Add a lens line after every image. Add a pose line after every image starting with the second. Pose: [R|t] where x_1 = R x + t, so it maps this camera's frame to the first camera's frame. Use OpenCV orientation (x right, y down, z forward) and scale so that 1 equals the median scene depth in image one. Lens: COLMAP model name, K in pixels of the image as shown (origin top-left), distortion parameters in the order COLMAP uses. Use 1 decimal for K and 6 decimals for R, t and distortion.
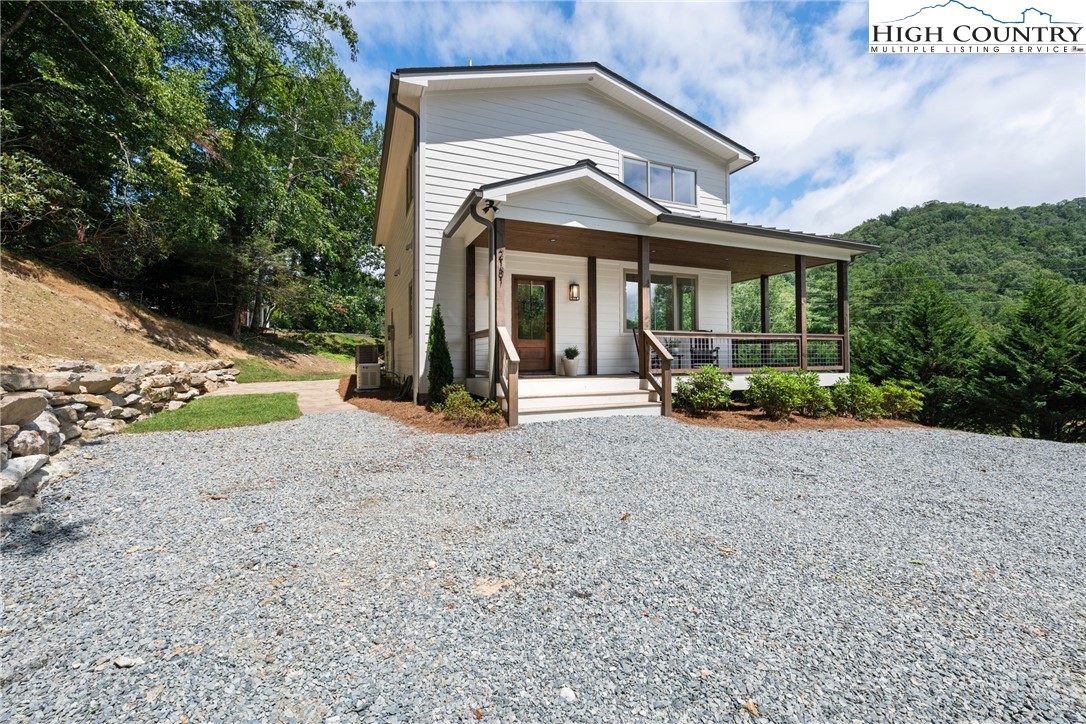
lens RADIAL K [[431.1, 0, 539.5], [0, 431.1, 341.3], [0, 0, 1]] dist [-0.002999, -0.000428]
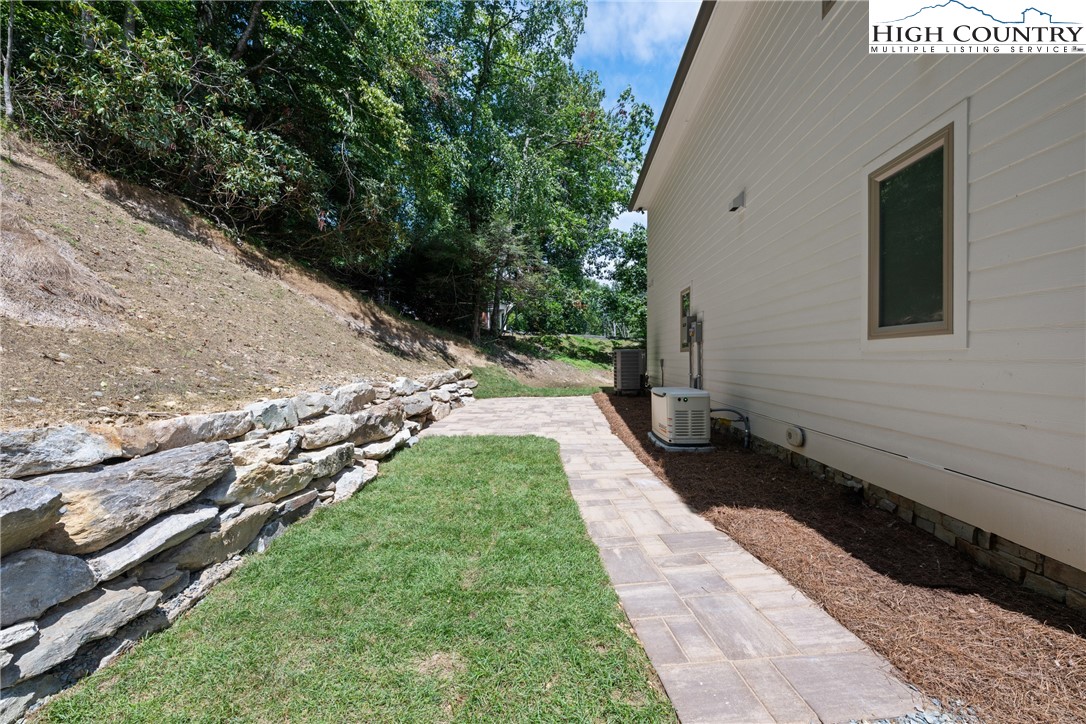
lens RADIAL K [[431.1, 0, 543.3], [0, 431.1, 357.5], [0, 0, 1]] dist [-0.002999, -0.000428]
pose [[0.890442, 0.006052, -0.455056, -0.237166], [0.009751, 0.999428, 0.032372, -0.002977], [0.454992, -0.033263, 0.889874, 0.365537]]
